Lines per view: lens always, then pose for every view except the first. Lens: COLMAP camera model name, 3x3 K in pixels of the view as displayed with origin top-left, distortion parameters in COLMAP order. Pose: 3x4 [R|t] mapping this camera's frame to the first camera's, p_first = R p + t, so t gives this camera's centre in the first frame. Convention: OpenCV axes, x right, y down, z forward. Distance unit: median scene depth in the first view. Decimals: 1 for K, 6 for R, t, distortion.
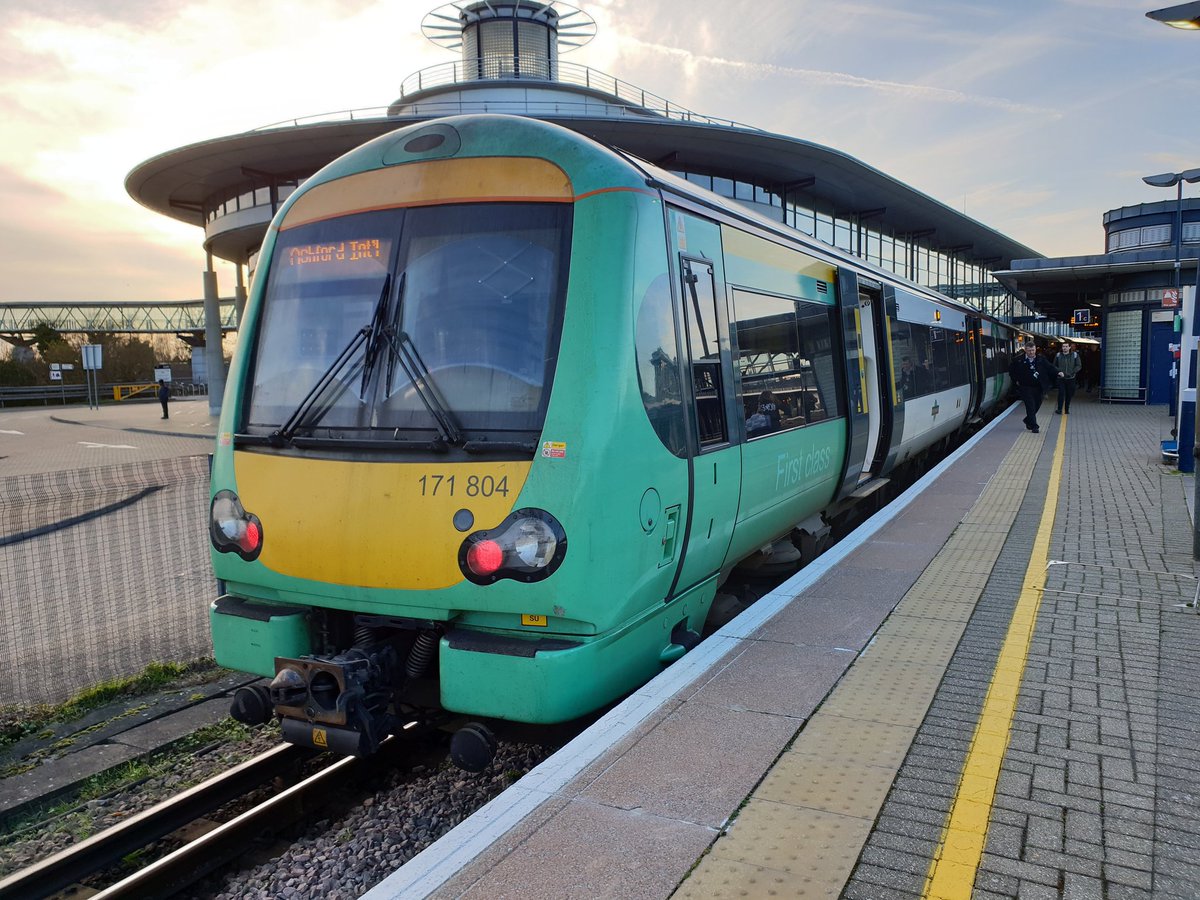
lens RADIAL K [[987.4, 0, 599.0], [0, 987.4, 453.8], [0, 0, 1]] dist [0.003258, -0.000010]
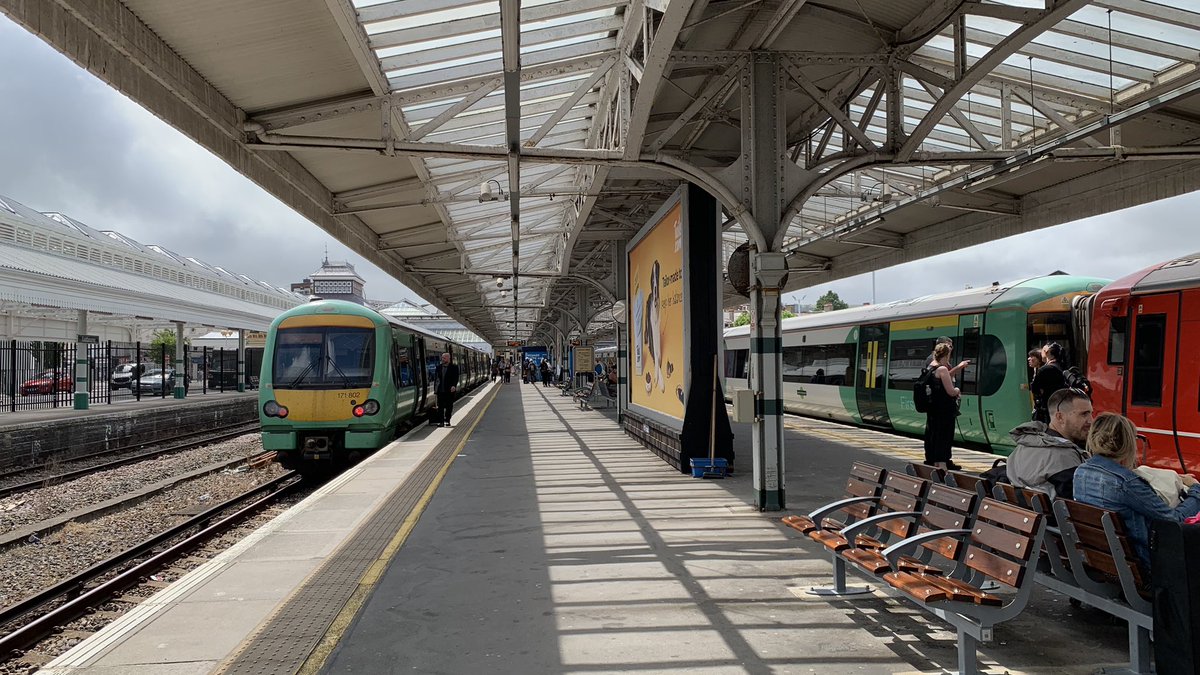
lens RADIAL K [[838.7, 0, 598.4], [0, 838.7, 334.6], [0, 0, 1]] dist [-0.000095, -0.000300]
pose [[0.843765, 0.029371, 0.535909, -1.096004], [0.043442, 0.991488, -0.122736, 0.244844], [-0.534952, 0.126841, 0.835307, -2.410820]]
